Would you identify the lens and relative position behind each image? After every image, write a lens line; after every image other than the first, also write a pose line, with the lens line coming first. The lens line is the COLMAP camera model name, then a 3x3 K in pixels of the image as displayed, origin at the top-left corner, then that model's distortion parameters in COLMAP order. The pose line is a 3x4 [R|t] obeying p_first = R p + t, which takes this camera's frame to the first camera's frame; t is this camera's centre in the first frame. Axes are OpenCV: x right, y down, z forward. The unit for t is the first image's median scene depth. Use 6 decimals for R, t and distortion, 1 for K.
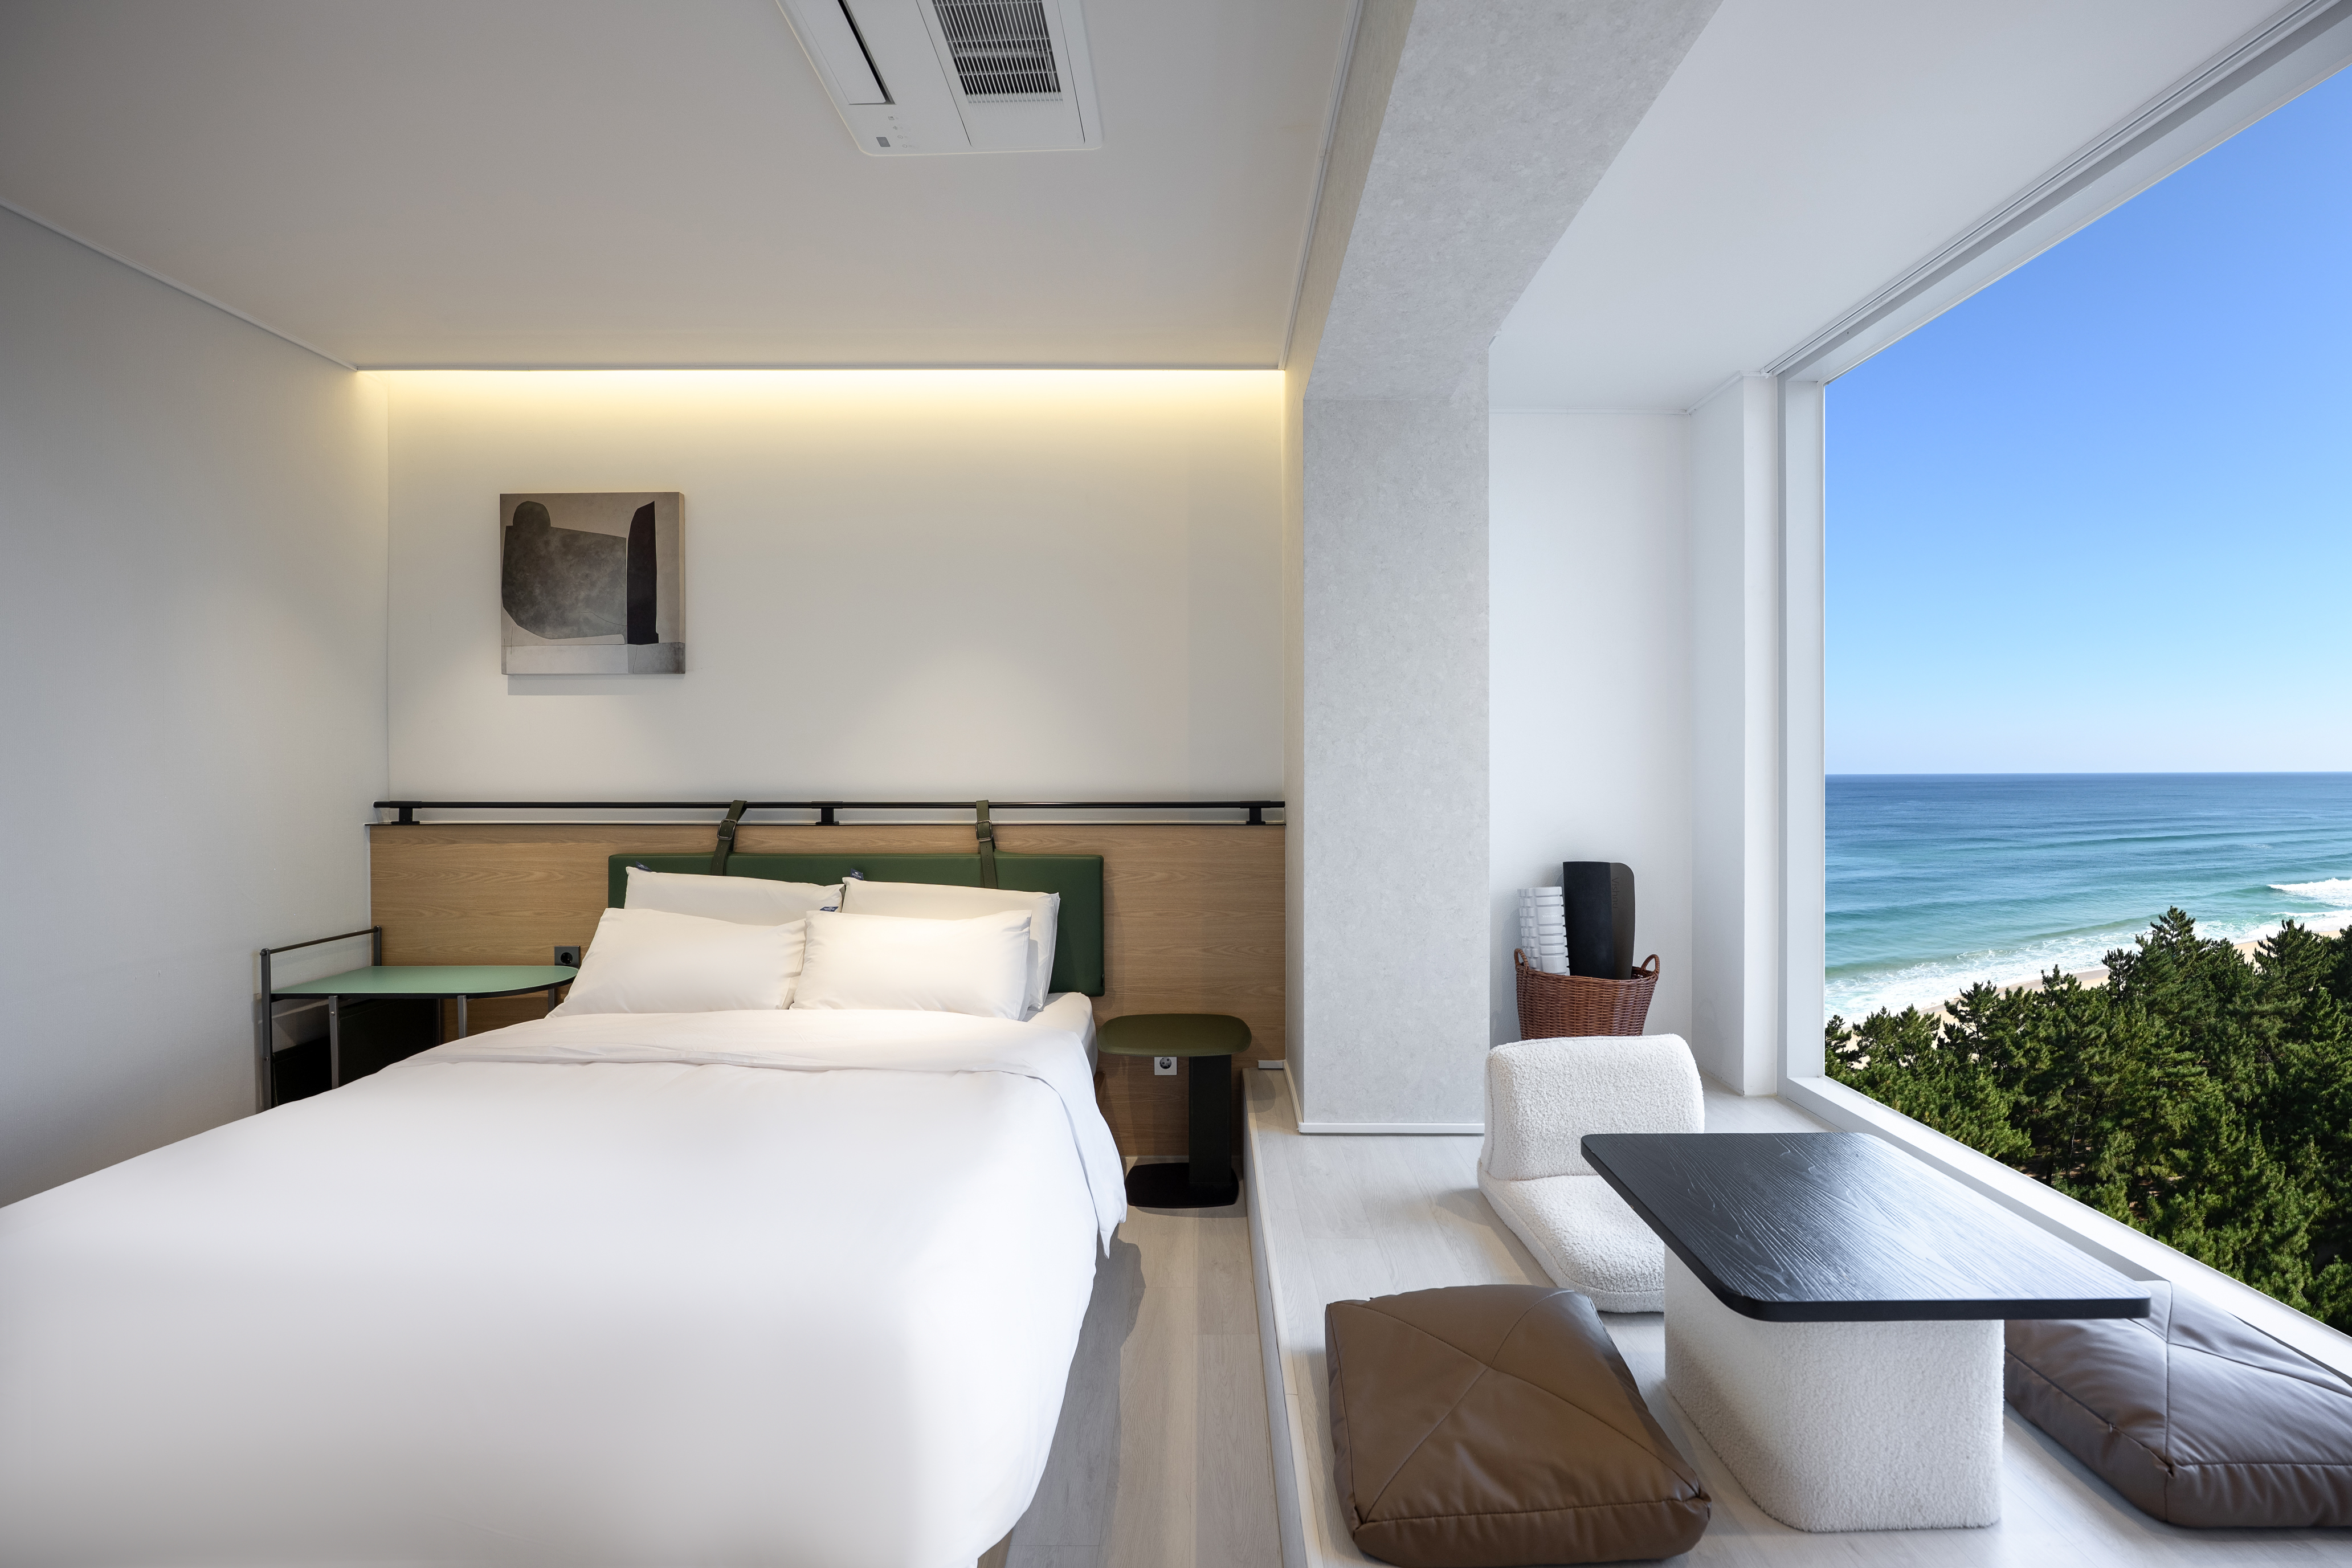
lens RADIAL K [[962.5, 0, 1177.7], [0, 962.5, 777.4], [0, 0, 1]] dist [-0.017048, -0.000341]
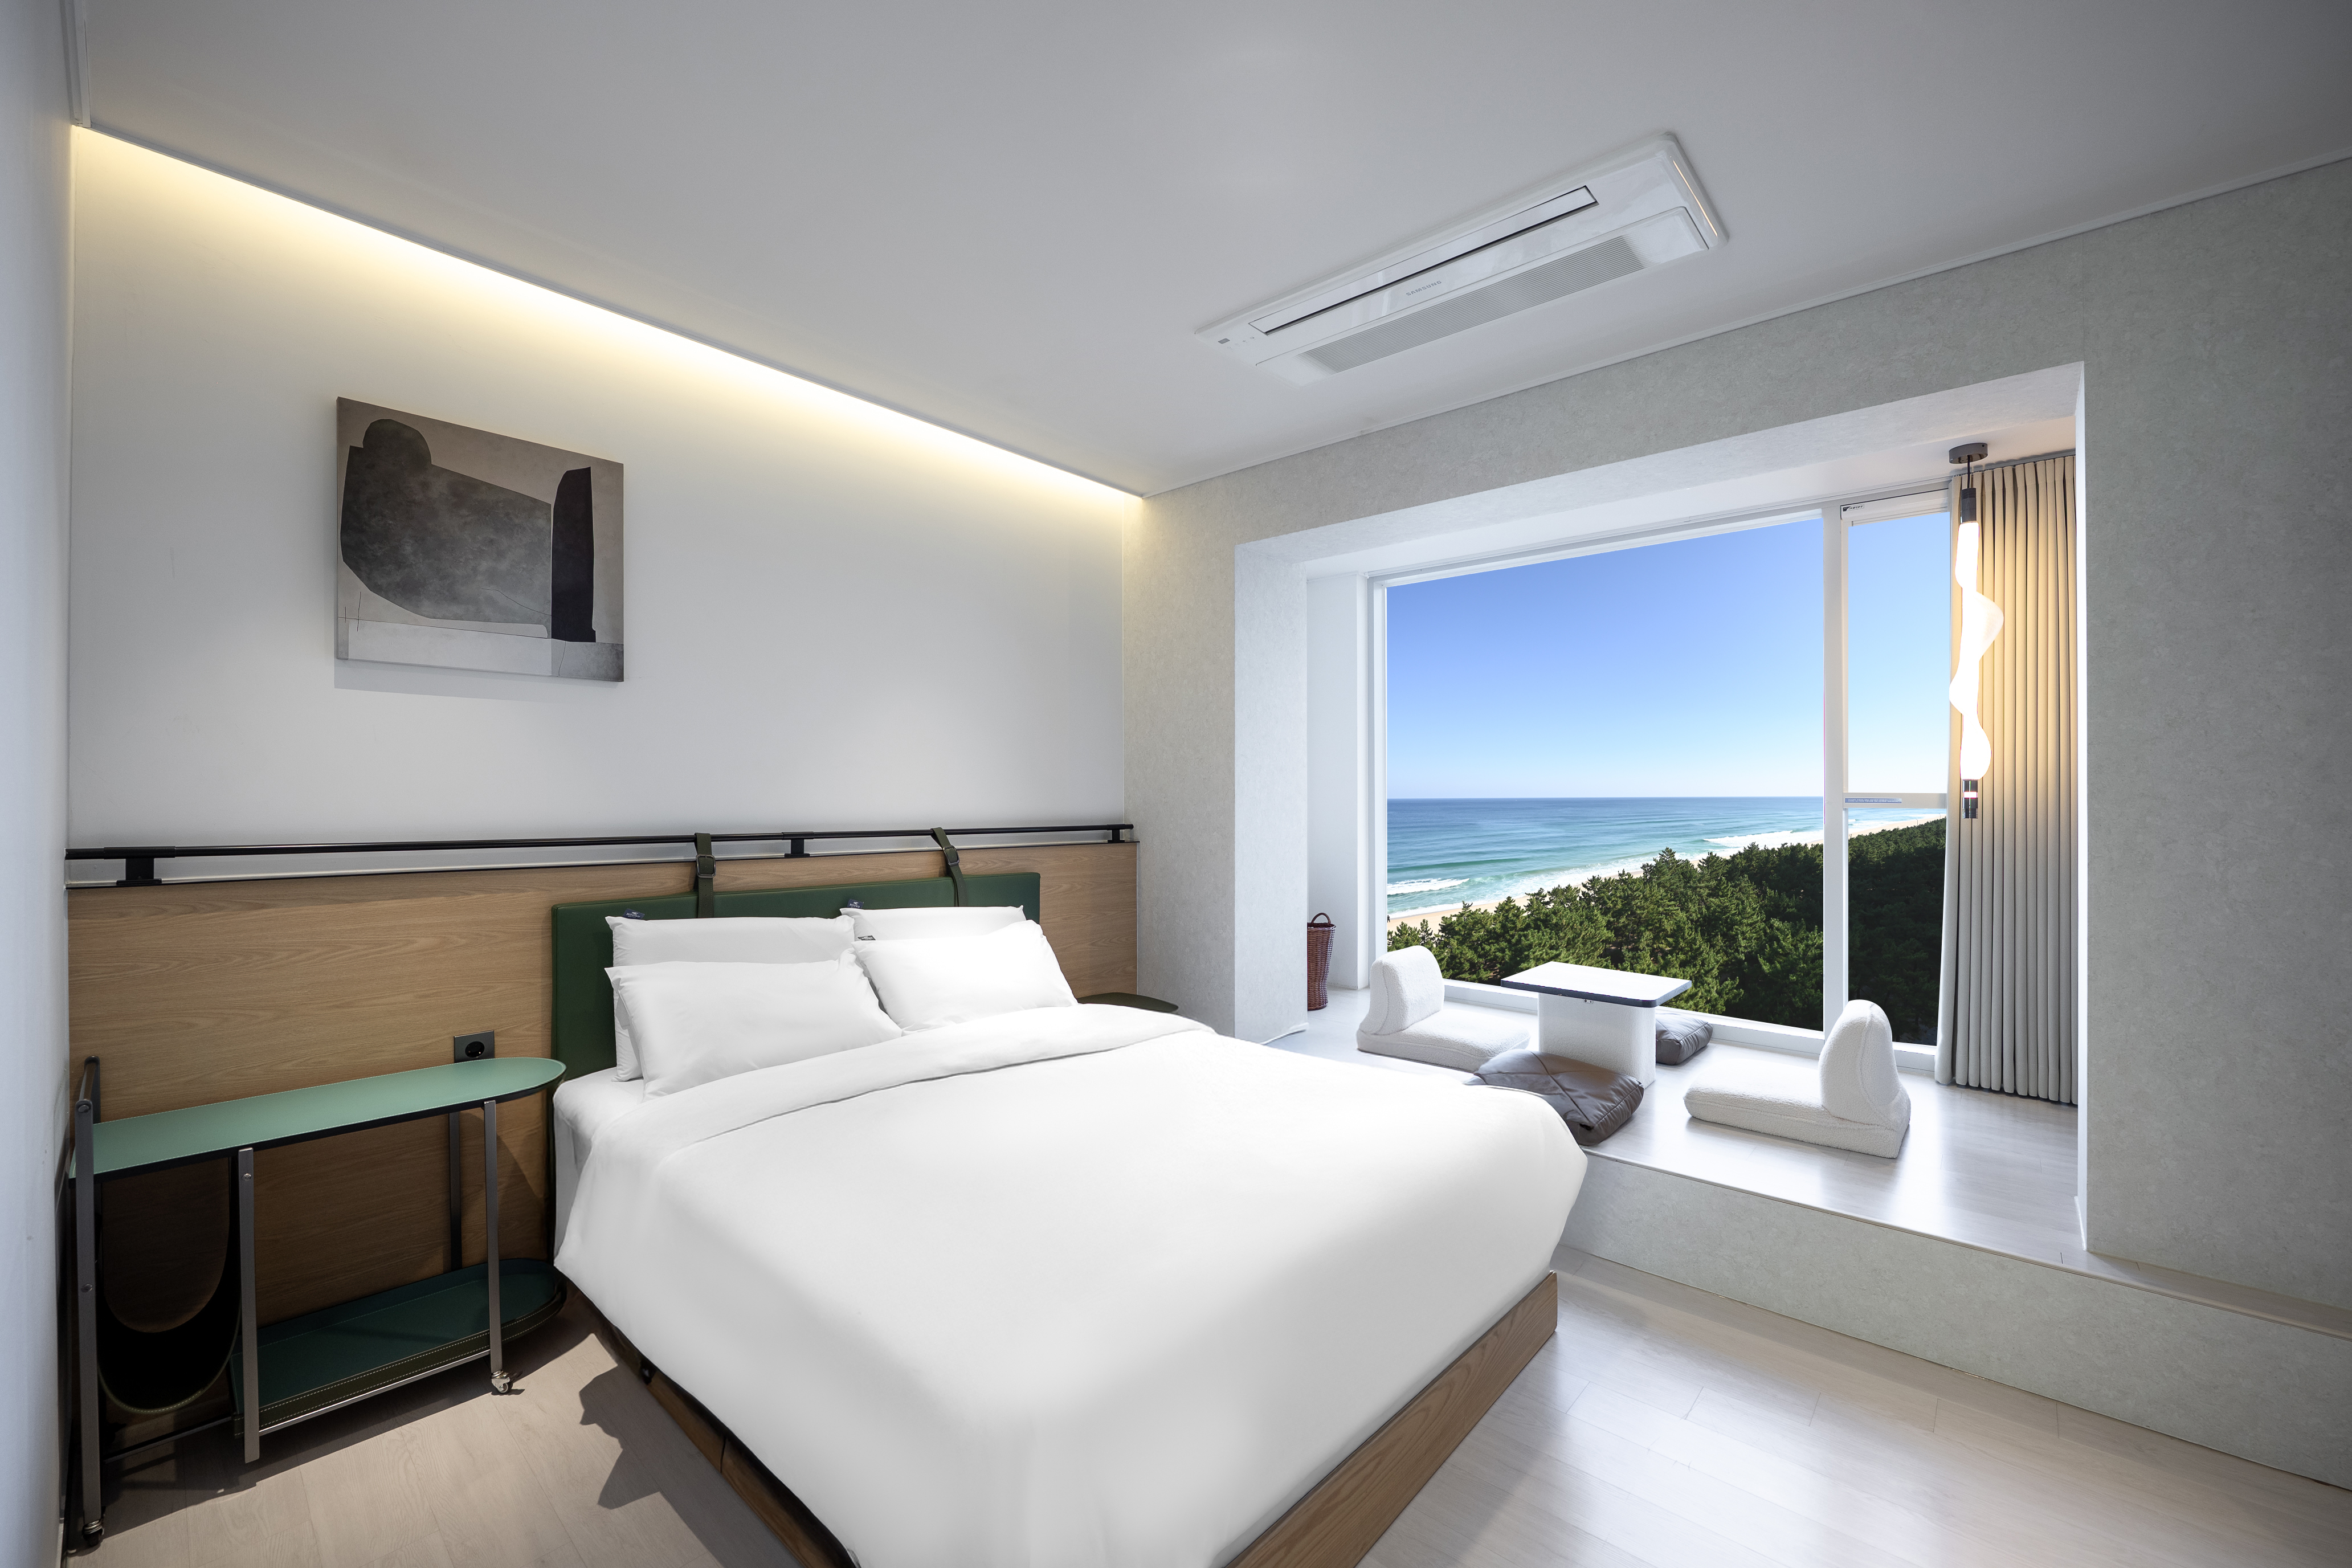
lens RADIAL K [[941.9, 0, 1159.1], [0, 941.9, 806.3], [0, 0, 1]] dist [-0.018470, 0.000299]
pose [[0.669009, -0.001952, 0.743252, -0.815624], [0.006443, 0.999974, -0.003173, 0.004802], [-0.743226, 0.006912, 0.669004, 0.112897]]
